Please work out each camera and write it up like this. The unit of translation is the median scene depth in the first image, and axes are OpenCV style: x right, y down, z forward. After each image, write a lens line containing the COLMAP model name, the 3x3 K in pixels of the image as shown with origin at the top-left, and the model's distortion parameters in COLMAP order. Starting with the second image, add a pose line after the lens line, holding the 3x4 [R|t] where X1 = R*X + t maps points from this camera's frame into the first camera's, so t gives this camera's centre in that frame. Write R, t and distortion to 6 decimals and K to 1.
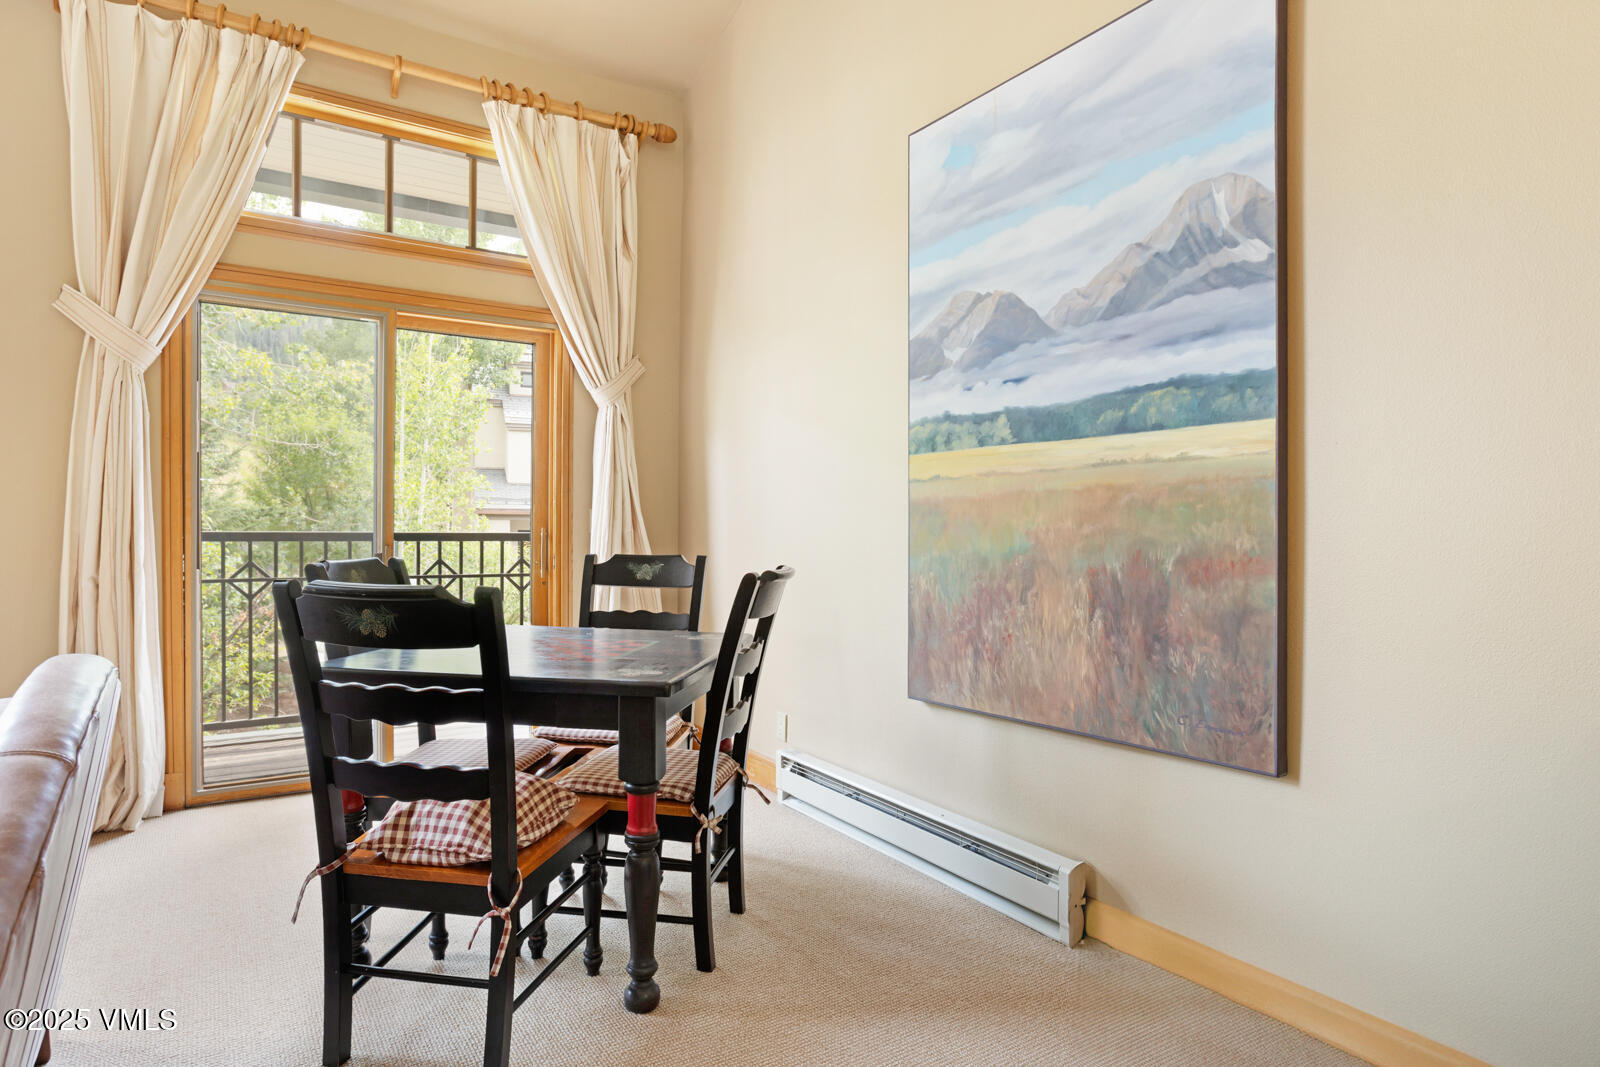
lens RADIAL K [[938.6, 0, 790.7], [0, 938.6, 540.4], [0, 0, 1]] dist [-0.008986, 0.005848]
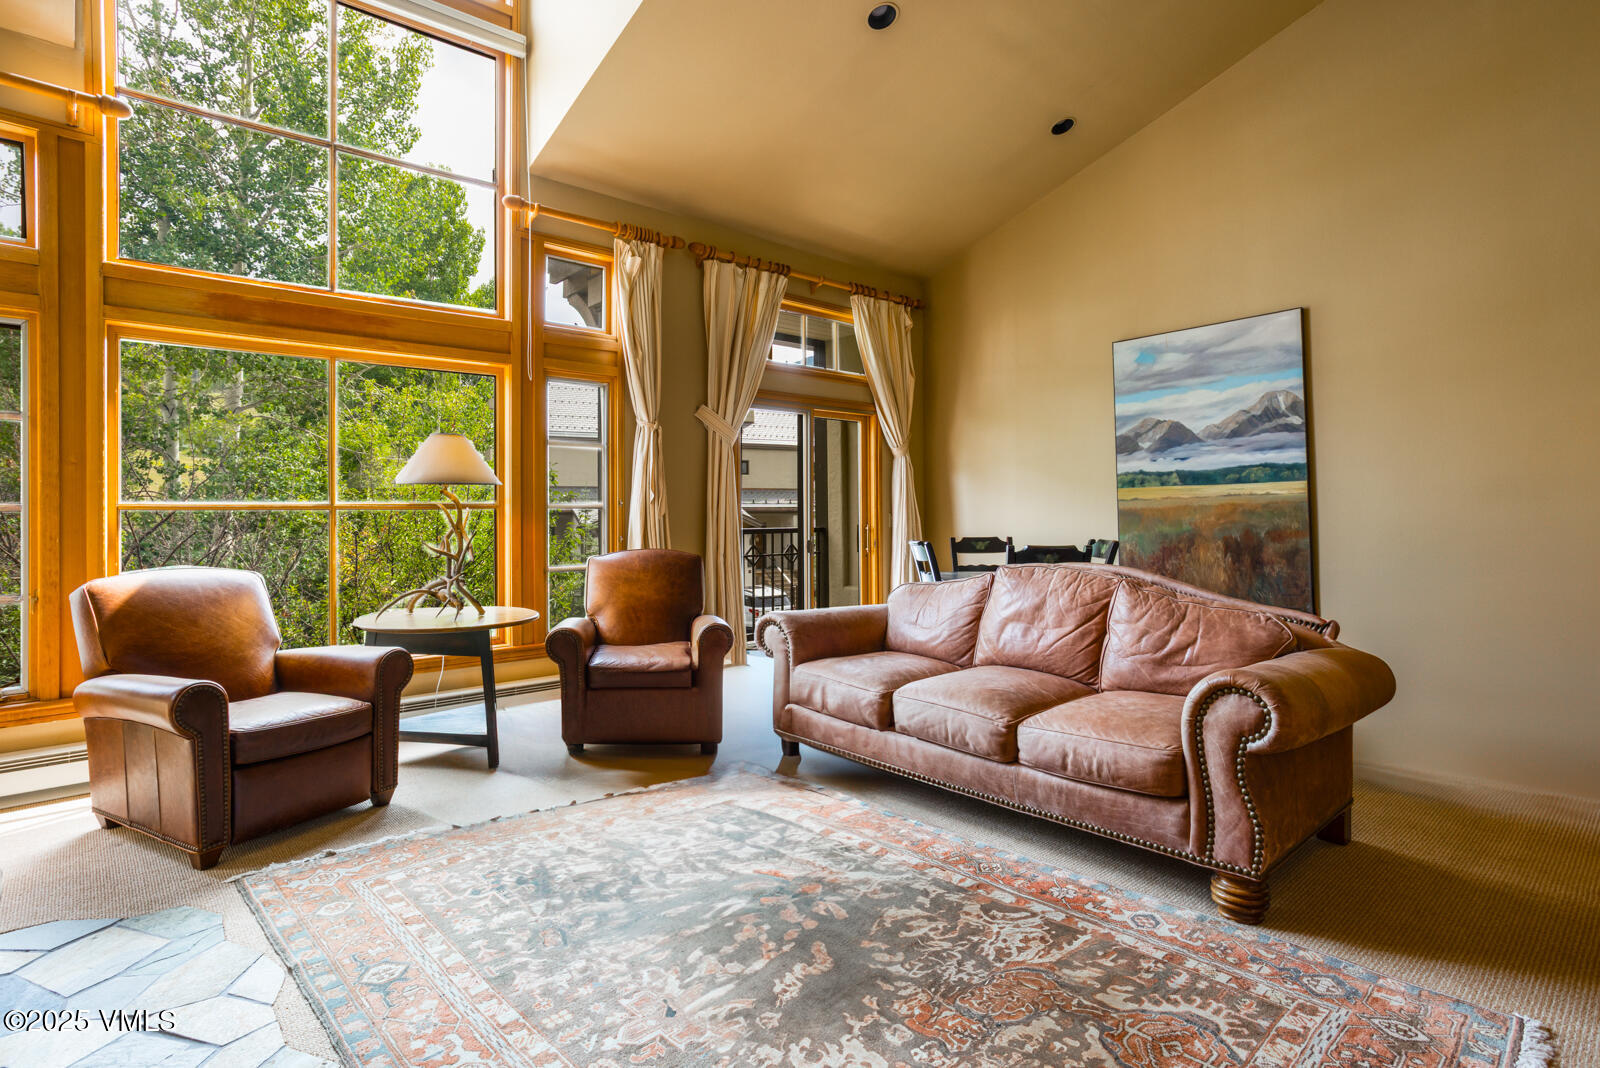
lens RADIAL K [[853.6, 0, 804.7], [0, 853.6, 507.9], [0, 0, 1]] dist [-0.003049, -0.000208]
pose [[0.985913, -0.017080, 0.166387, -1.148129], [0.020968, 0.999546, -0.021636, -0.021448], [-0.165942, 0.024820, 0.985823, -1.044549]]
